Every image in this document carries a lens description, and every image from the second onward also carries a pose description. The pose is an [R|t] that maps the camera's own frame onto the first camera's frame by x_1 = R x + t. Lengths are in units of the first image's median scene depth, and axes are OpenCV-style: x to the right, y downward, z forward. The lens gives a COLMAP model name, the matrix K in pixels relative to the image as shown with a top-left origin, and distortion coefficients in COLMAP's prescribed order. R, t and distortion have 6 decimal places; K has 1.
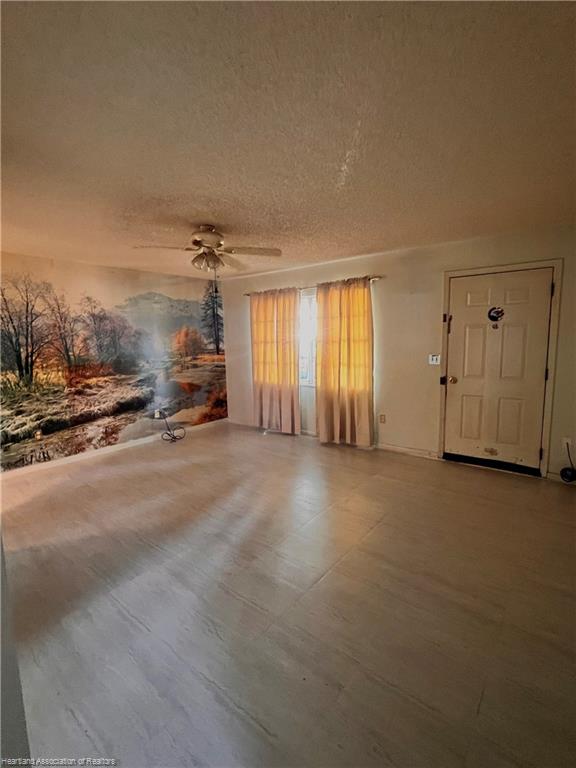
lens RADIAL K [[368.5, 0, 284.5], [0, 368.5, 385.2], [0, 0, 1]] dist [-0.001989, 0.000837]
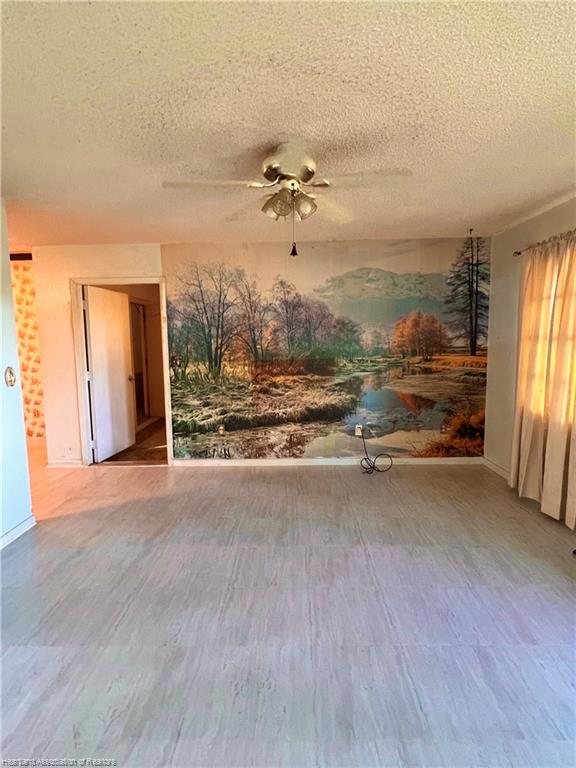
lens RADIAL K [[419.5, 0, 284.8], [0, 419.5, 385.4], [0, 0, 1]] dist [0.005913, -0.001156]
pose [[0.612310, 0.108141, -0.783187, 0.261370], [-0.100086, 0.993234, 0.058895, -0.057377], [0.784257, 0.042325, 0.618991, 0.413154]]
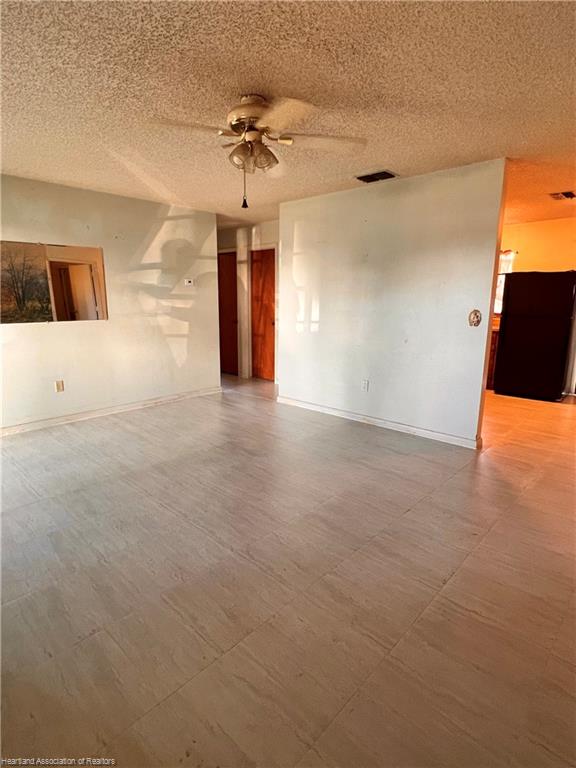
lens RADIAL K [[419.5, 0, 288.7], [0, 419.5, 384.7], [0, 0, 1]] dist [0.005913, -0.001156]
pose [[-0.997101, 0.006827, 0.075782, -0.228226], [0.031219, 0.944977, 0.325643, -0.140011], [-0.069389, 0.327065, -0.942451, 1.298516]]
